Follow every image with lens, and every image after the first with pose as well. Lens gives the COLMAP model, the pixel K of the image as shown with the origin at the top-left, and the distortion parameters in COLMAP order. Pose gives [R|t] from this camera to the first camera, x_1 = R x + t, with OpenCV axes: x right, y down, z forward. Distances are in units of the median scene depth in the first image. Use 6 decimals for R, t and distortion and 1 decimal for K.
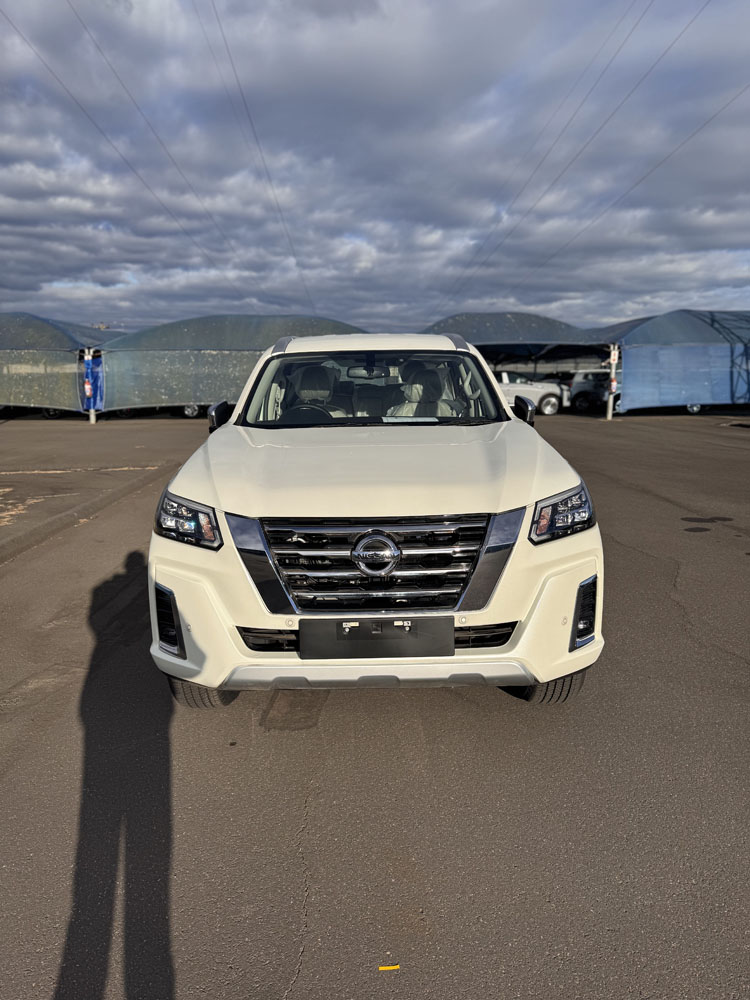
lens RADIAL K [[750.1, 0, 375.0], [0, 750.1, 500.0], [0, 0, 1]] dist [0.074363, -0.072193]
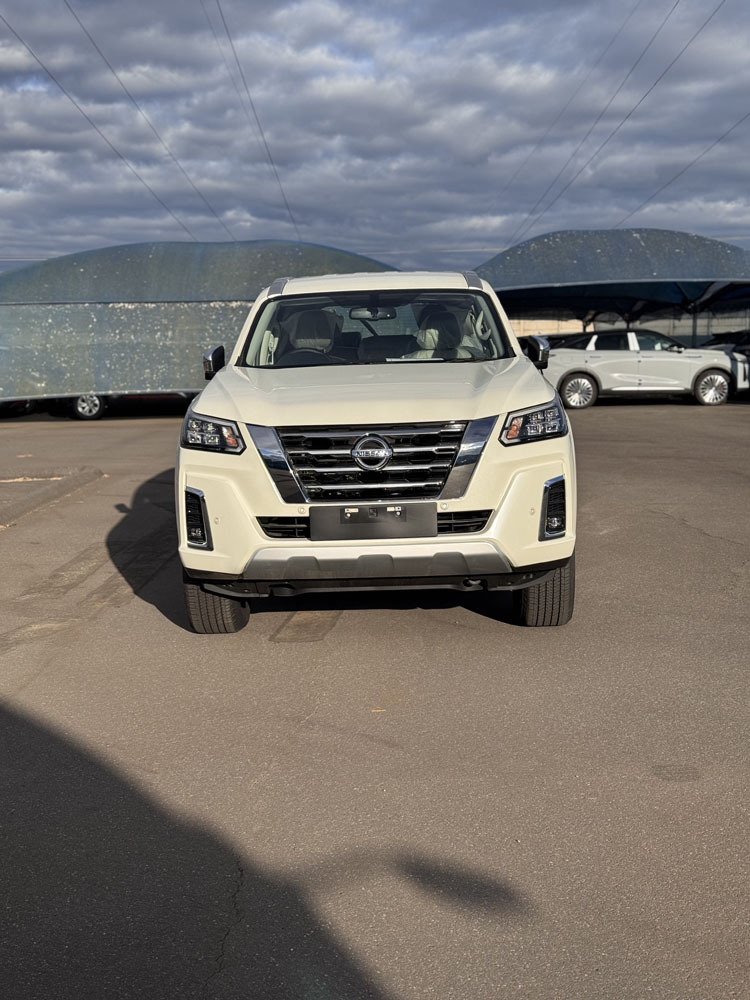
lens RADIAL K [[1414.7, 0, 375.0], [0, 1414.7, 500.0], [0, 0, 1]] dist [0.086992, 0.021318]
pose [[0.999570, -0.012874, -0.026364, 0.057896], [0.011375, 0.998352, -0.056246, 0.243321], [0.027044, 0.055921, 0.998069, -1.126625]]
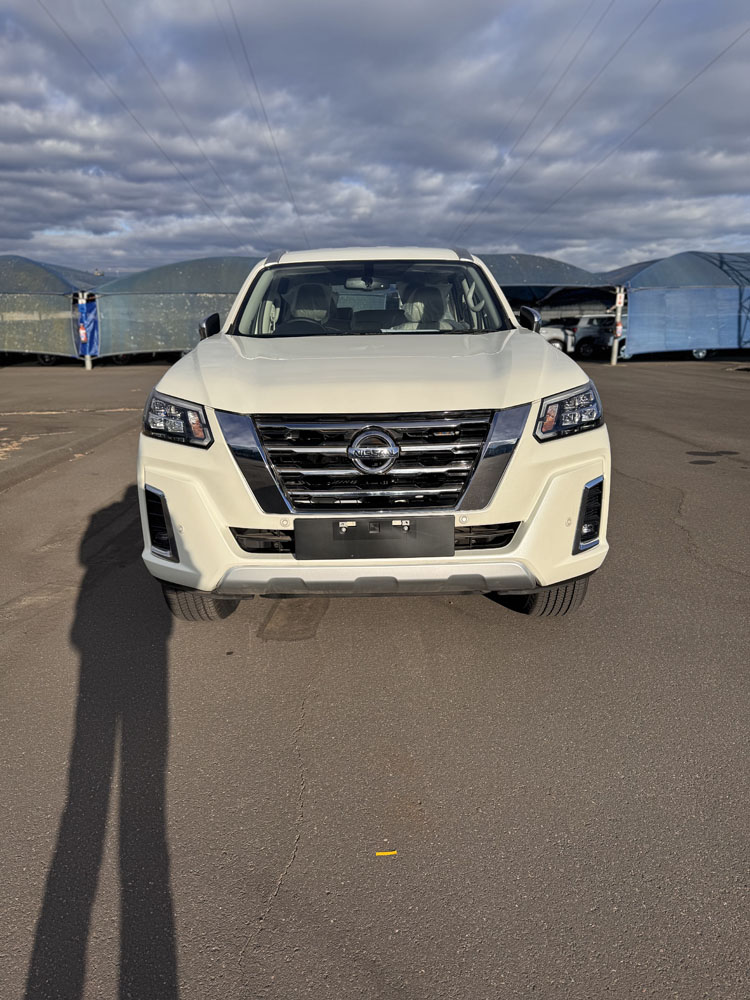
lens RADIAL K [[747.6, 0, 374.2], [0, 747.6, 509.8], [0, 0, 1]] dist [0.112720, -0.170019]
pose [[0.999997, -0.001646, -0.001947, 0.003553], [0.001792, 0.996989, 0.077523, 0.063829], [0.001814, -0.077526, 0.996989, 0.037521]]
